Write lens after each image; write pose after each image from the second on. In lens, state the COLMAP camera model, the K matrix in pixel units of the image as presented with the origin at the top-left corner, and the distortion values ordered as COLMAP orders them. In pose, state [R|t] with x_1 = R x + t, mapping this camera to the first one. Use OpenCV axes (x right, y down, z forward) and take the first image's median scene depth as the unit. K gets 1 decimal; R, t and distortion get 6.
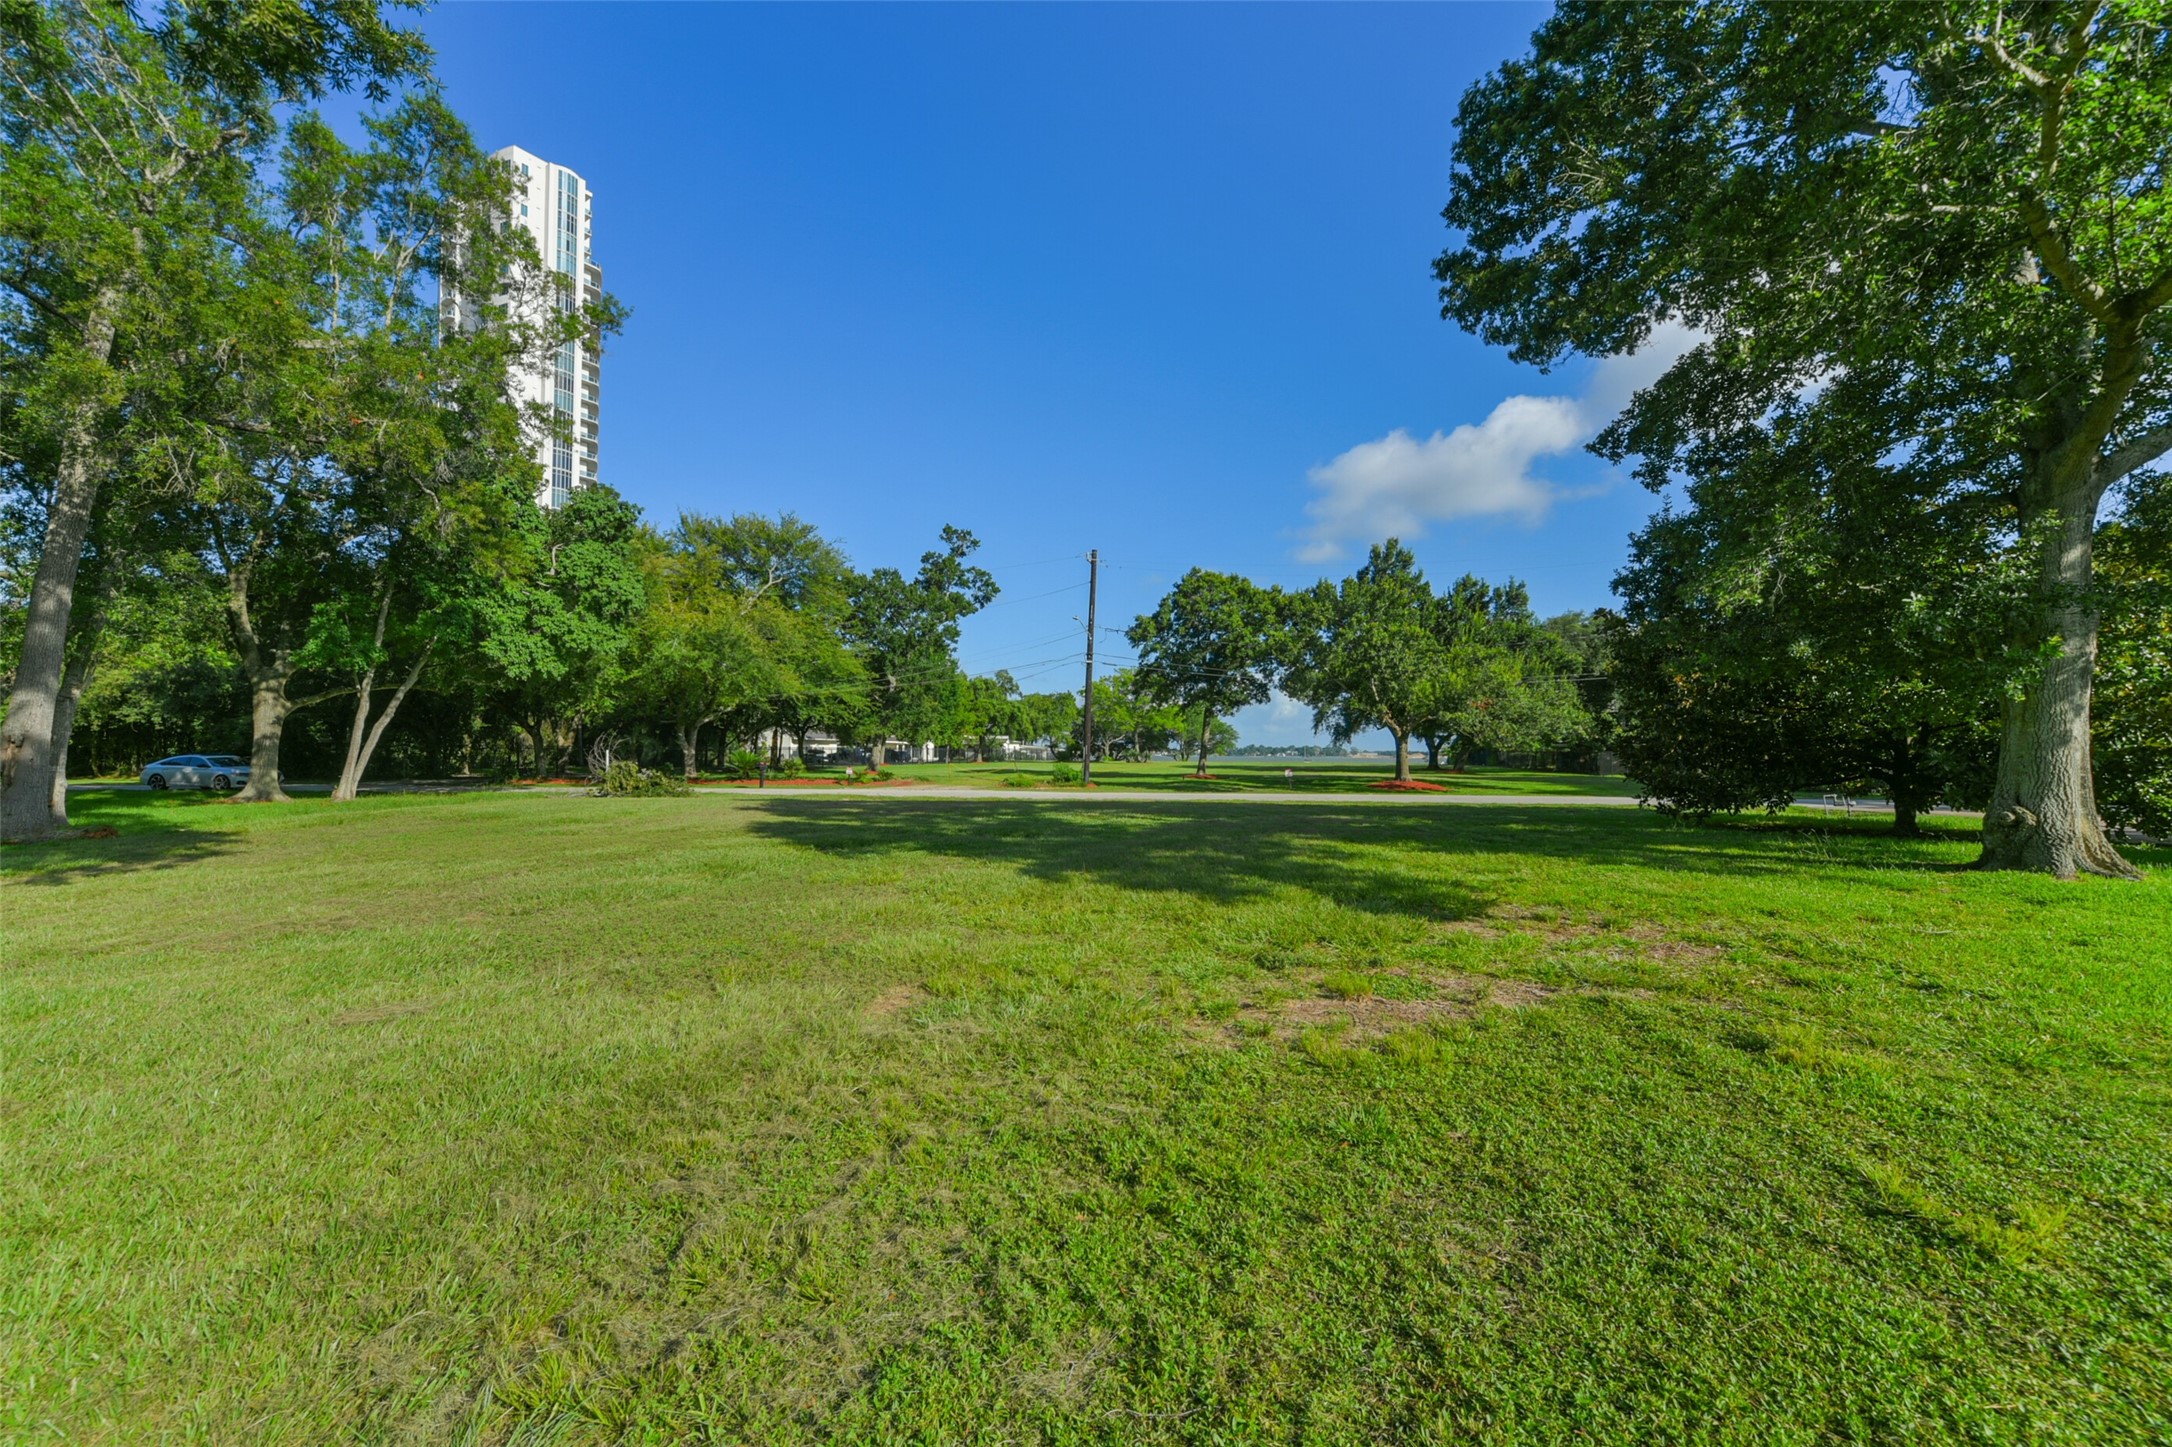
lens RADIAL K [[887.1, 0, 1072.4], [0, 887.1, 728.3], [0, 0, 1]] dist [0.000549, 0.000059]
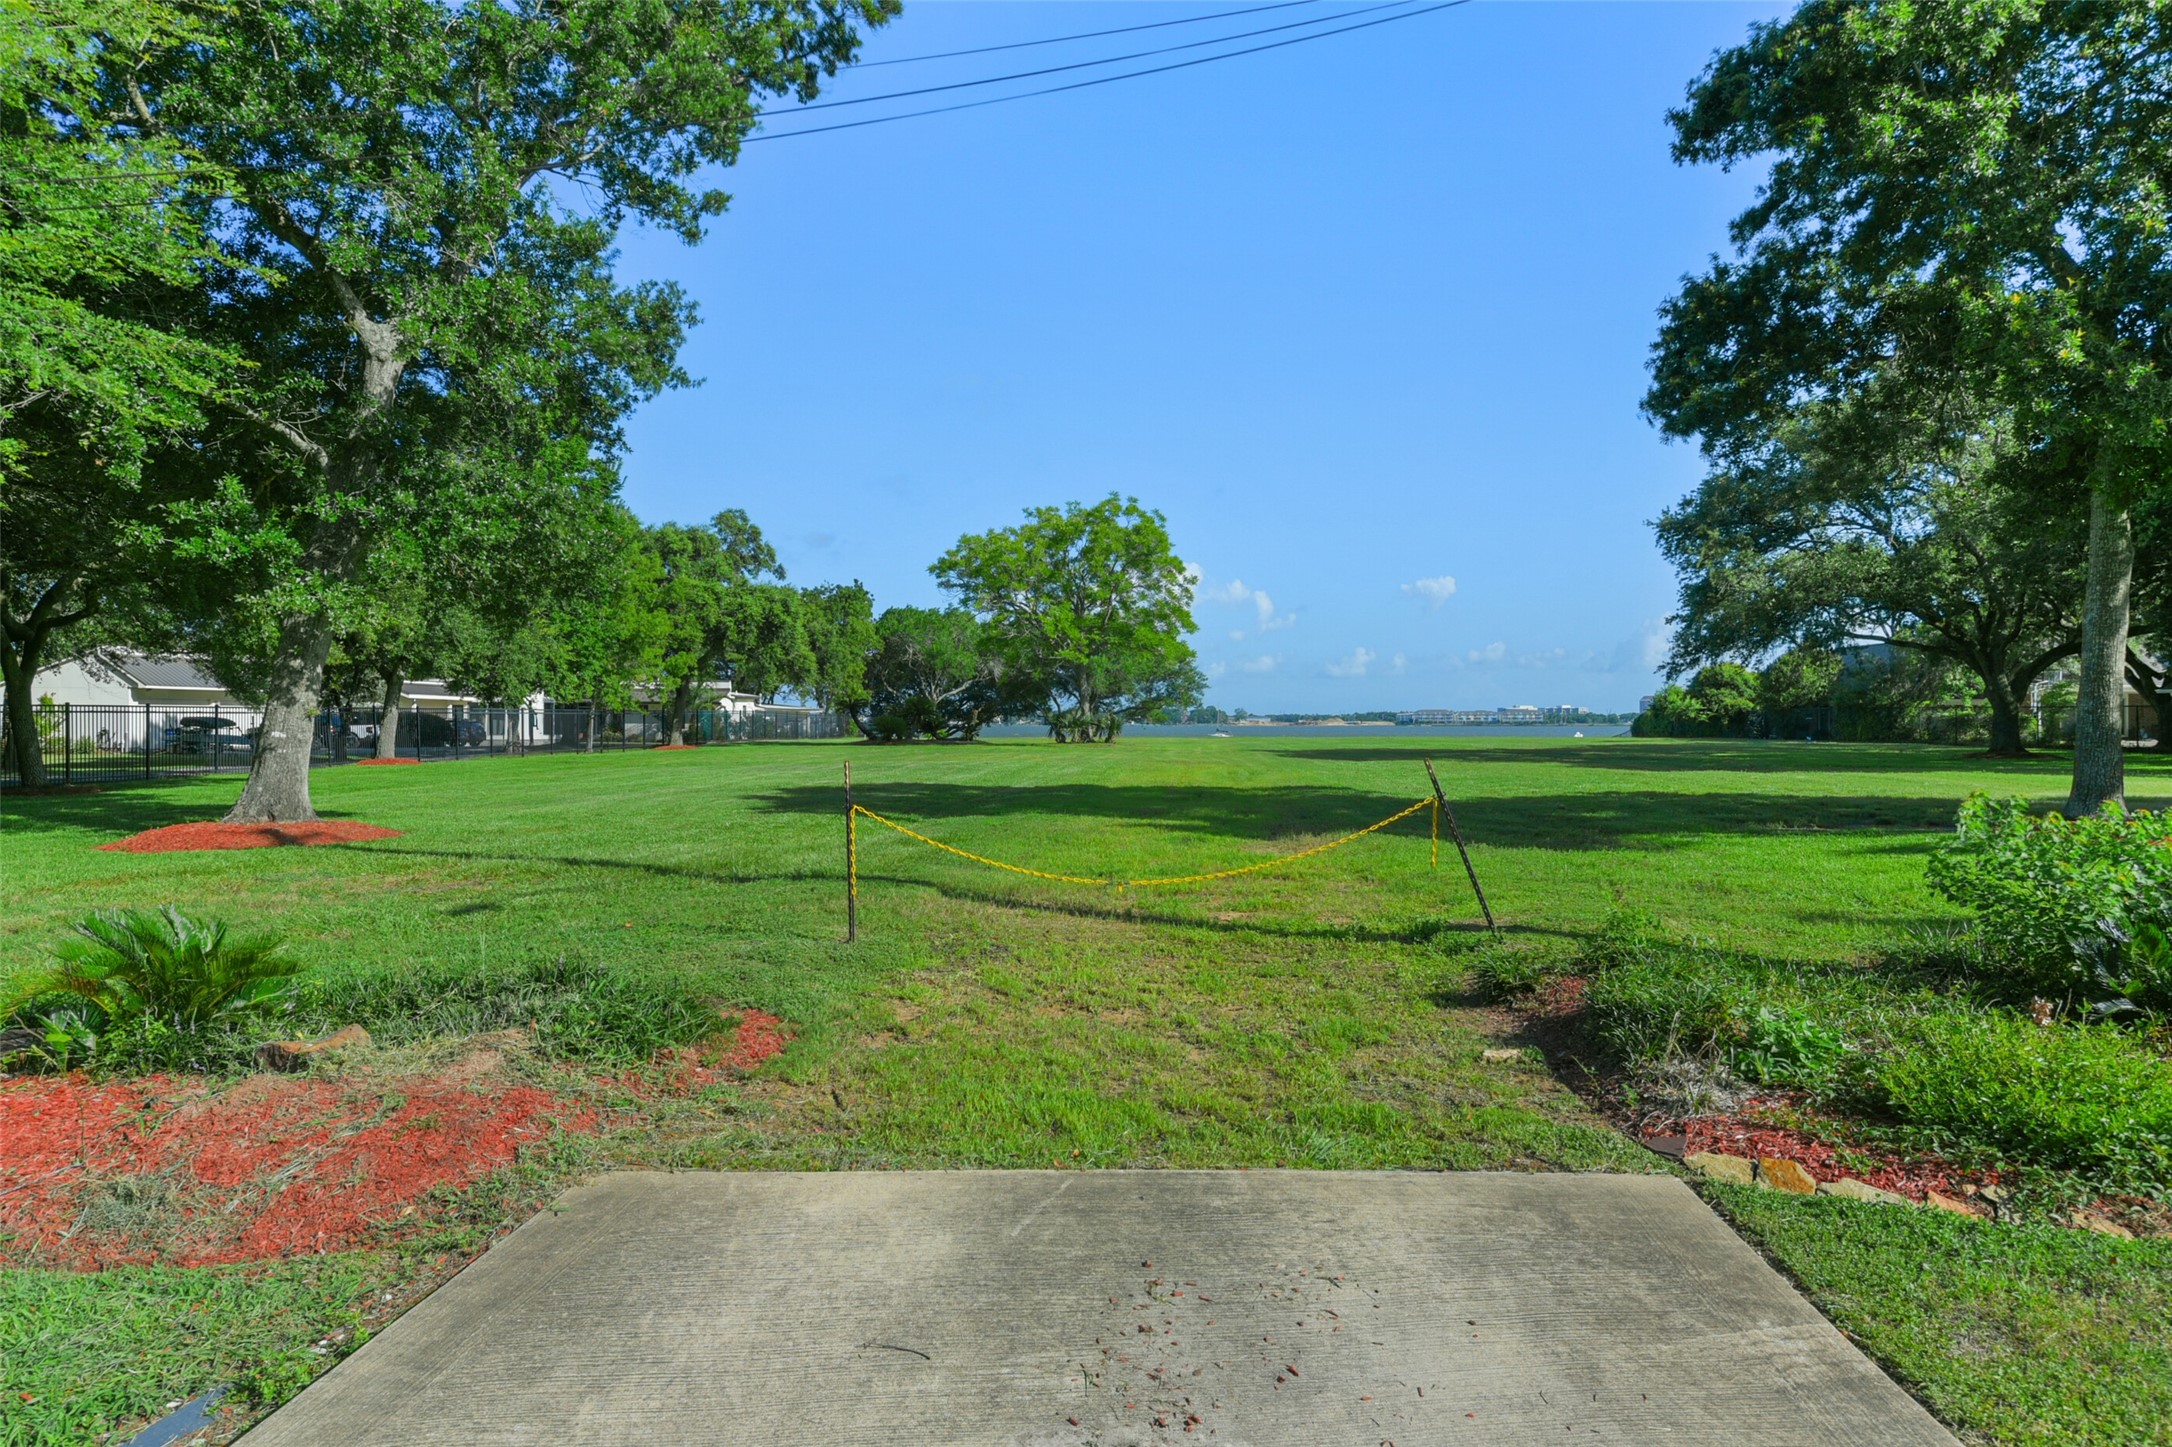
lens RADIAL K [[1421.1, 0, 1083.9], [0, 1421.1, 712.4], [0, 0, 1]] dist [-0.000999, 0.000808]
pose [[0.975817, -0.005660, 0.218514, -0.066209], [0.000733, 0.999744, 0.022620, 0.009532], [-0.218586, -0.021913, 0.975572, 0.361636]]
